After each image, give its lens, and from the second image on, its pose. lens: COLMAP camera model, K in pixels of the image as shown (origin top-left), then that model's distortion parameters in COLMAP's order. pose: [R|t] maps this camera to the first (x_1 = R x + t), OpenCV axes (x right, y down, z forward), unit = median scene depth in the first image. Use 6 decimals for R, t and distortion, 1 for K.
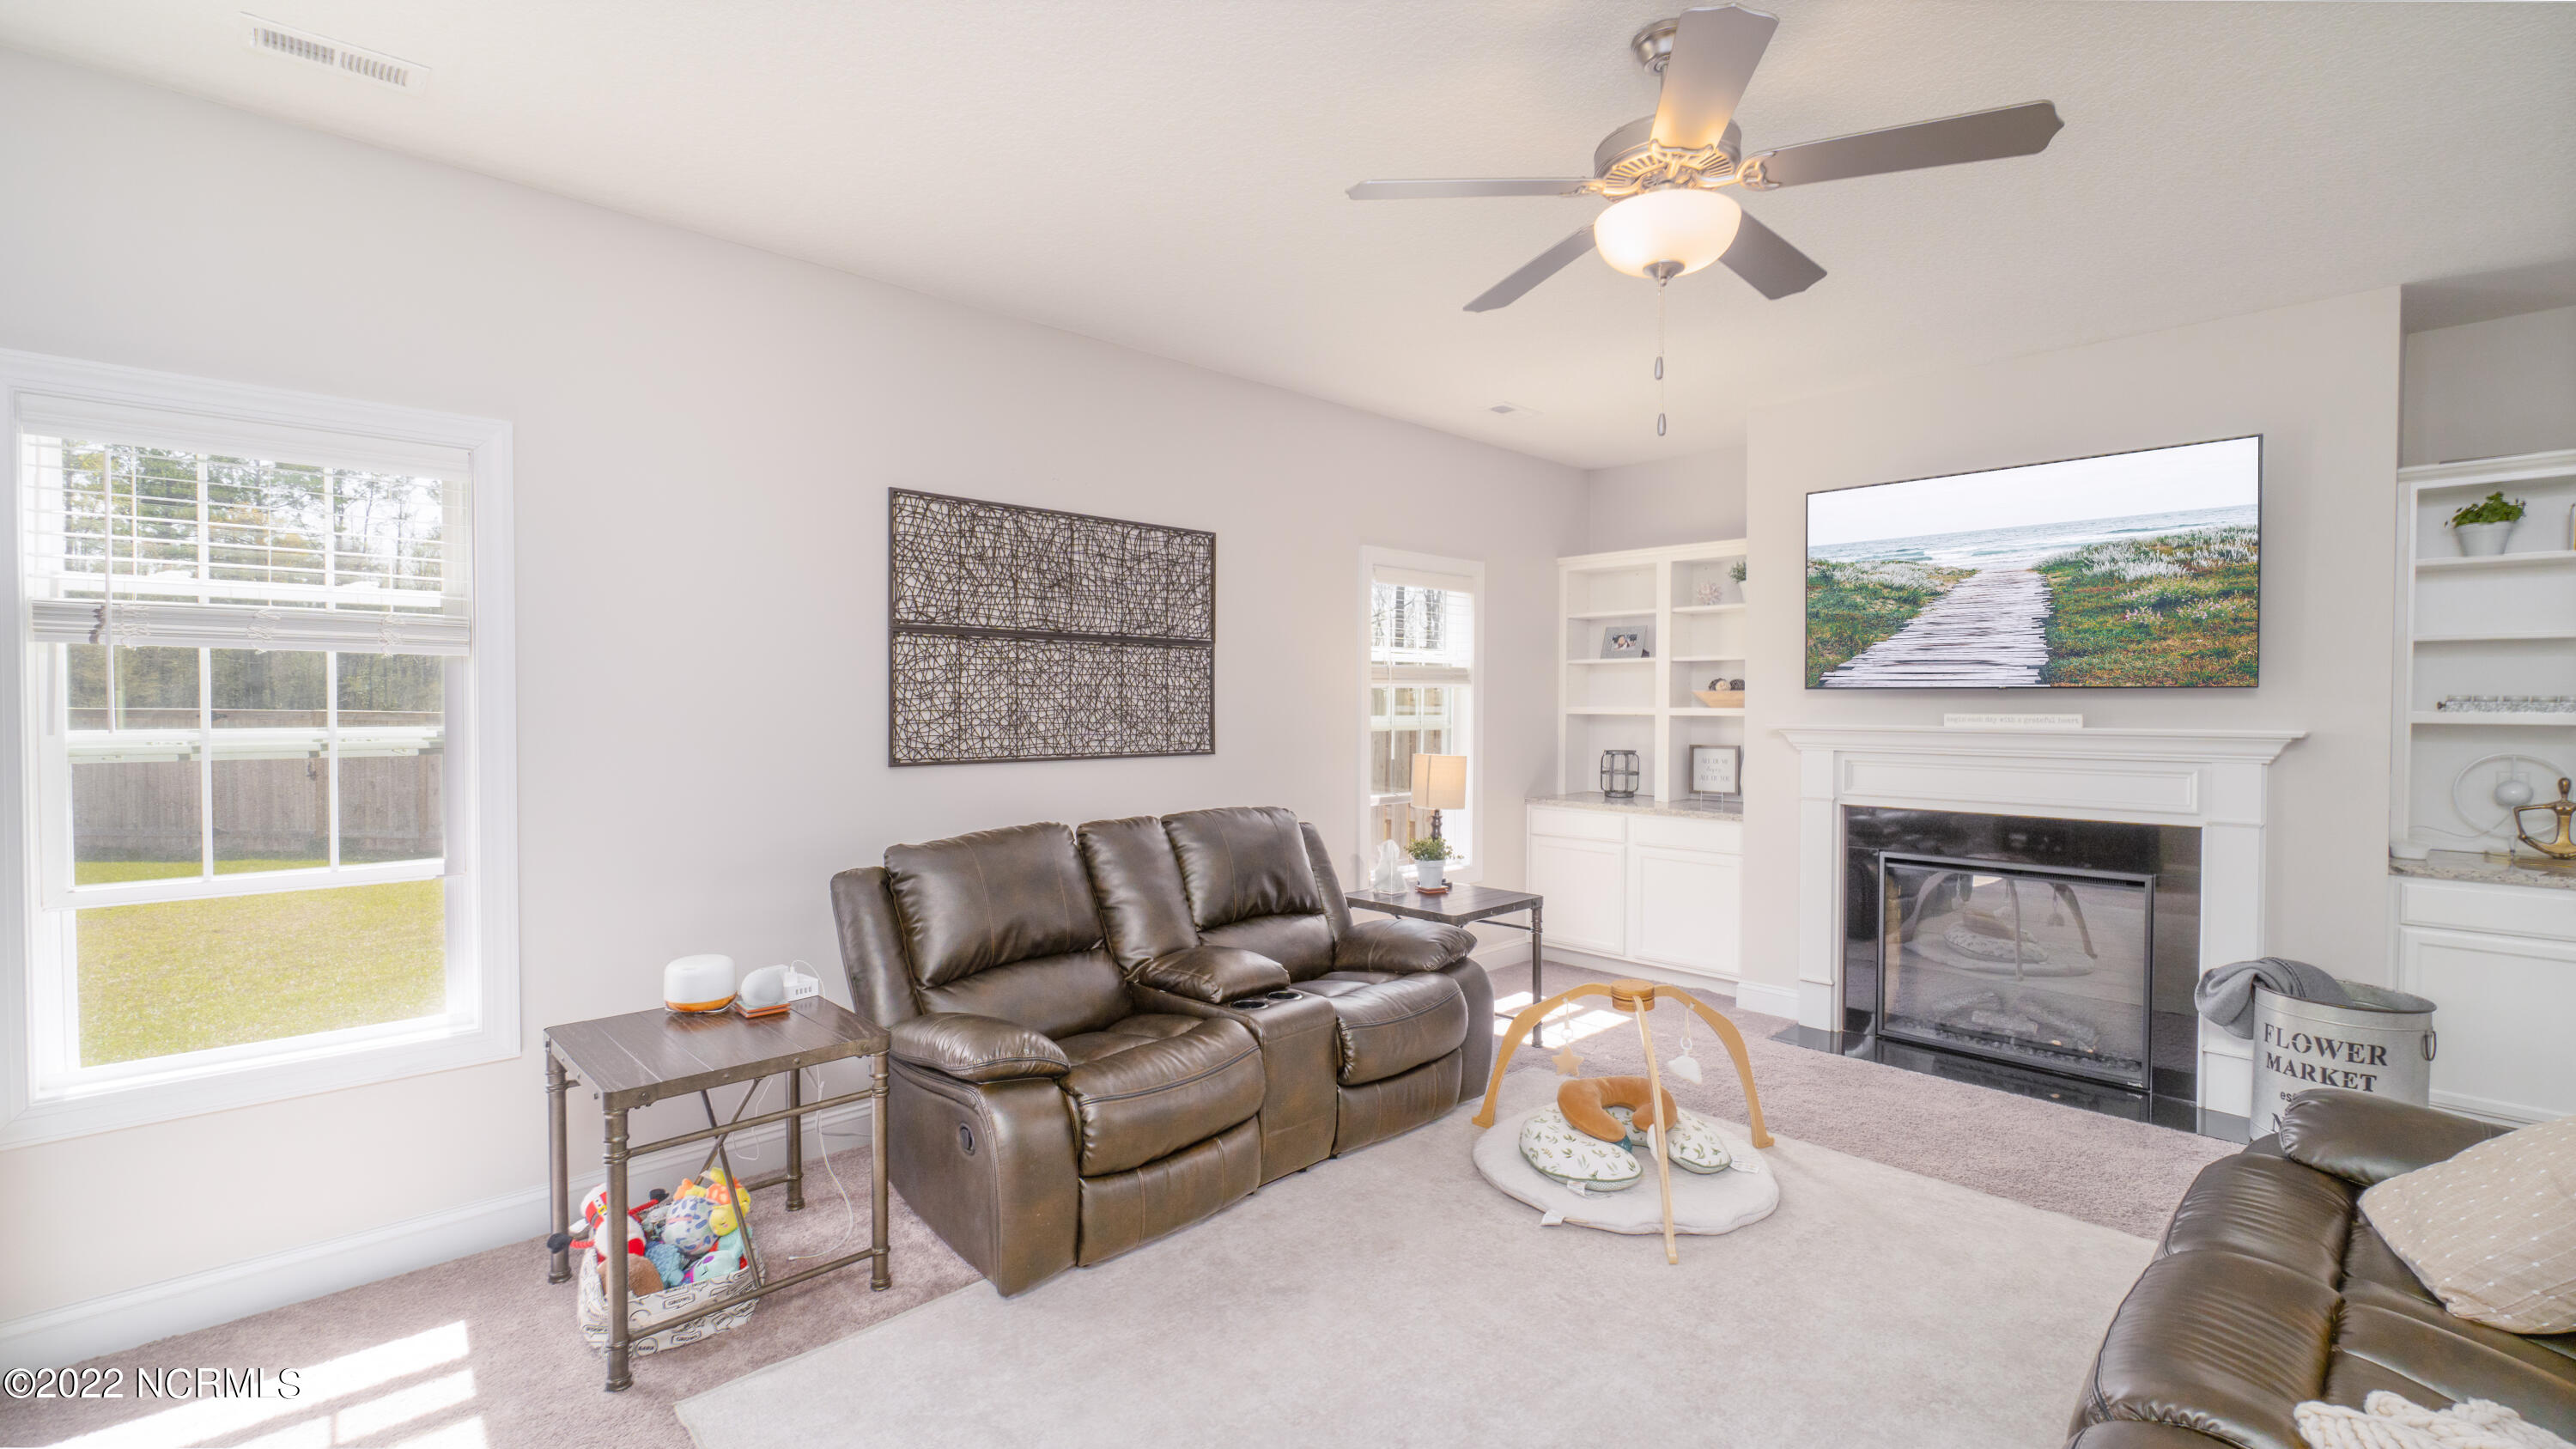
lens RADIAL K [[1111.4, 0, 1279.4], [0, 1111.4, 714.9], [0, 0, 1]] dist [-0.002499, 0.000293]
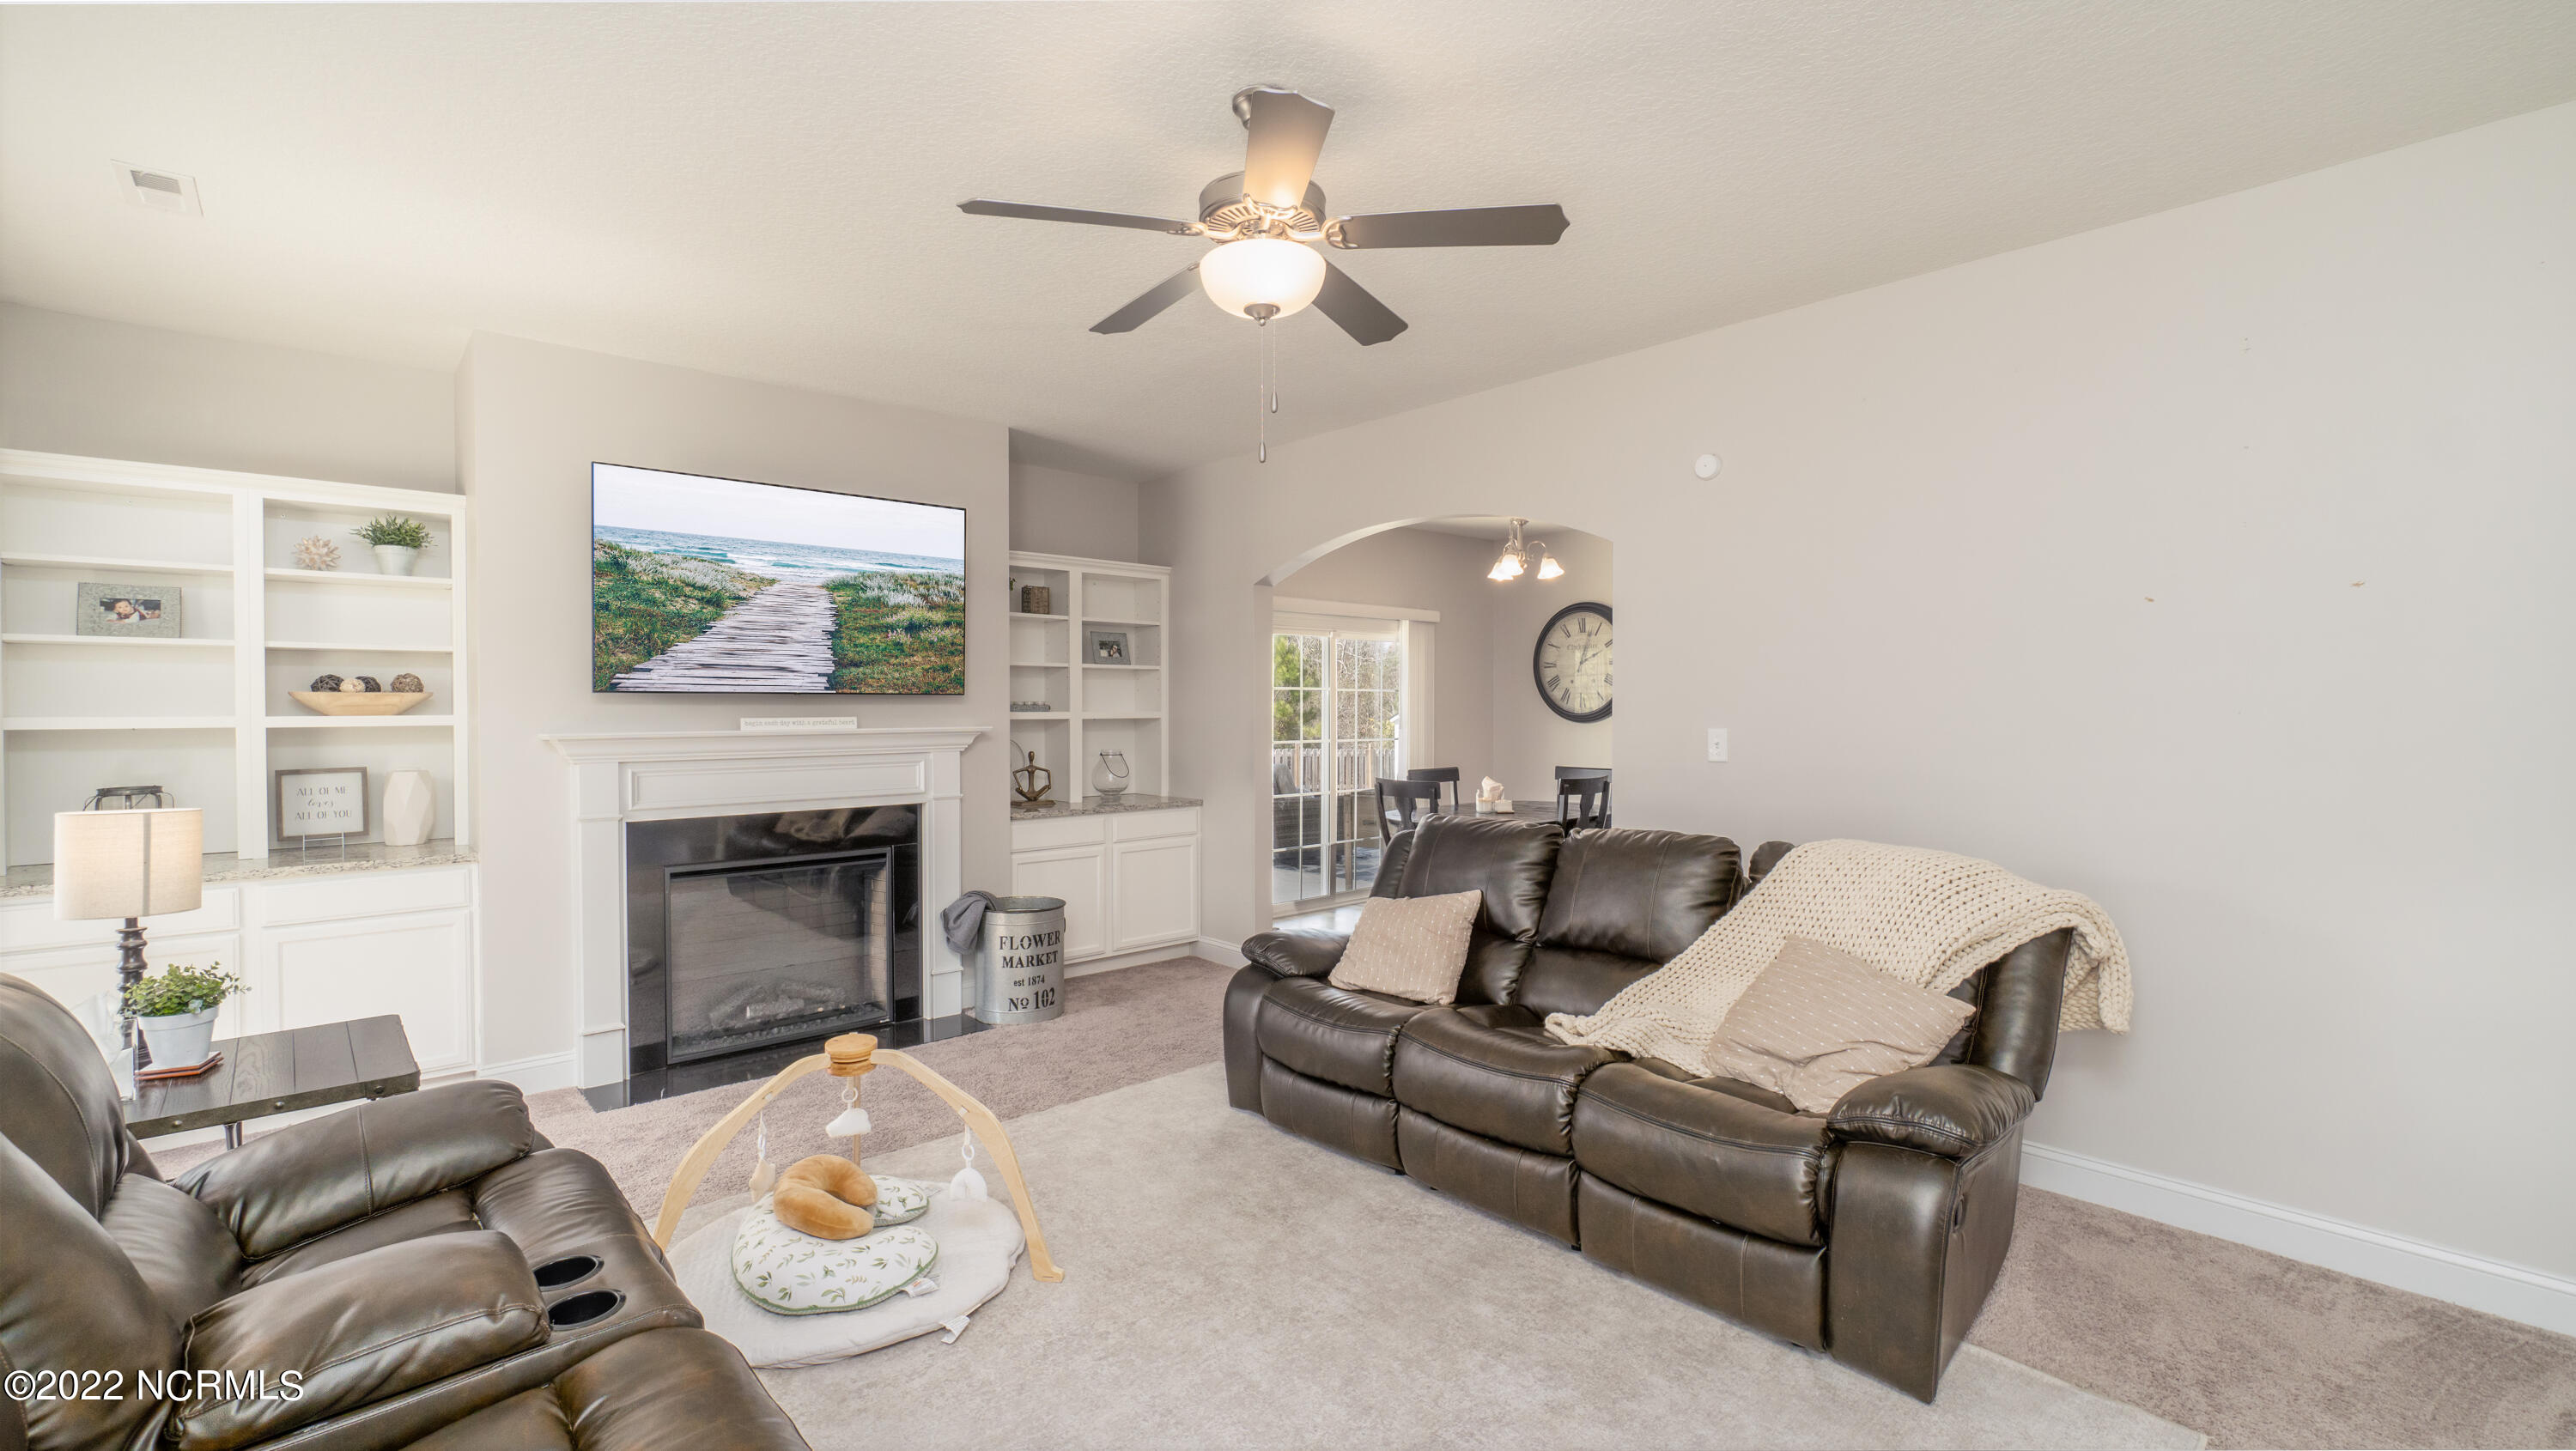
lens RADIAL K [[1111.2, 0, 1262.2], [0, 1111.2, 723.6], [0, 0, 1]] dist [-0.002499, 0.000293]
pose [[0.031310, -0.021209, 0.999285, -0.362257], [0.012351, 0.999707, 0.020831, -0.010683], [-0.999433, 0.011690, 0.031563, 0.463224]]
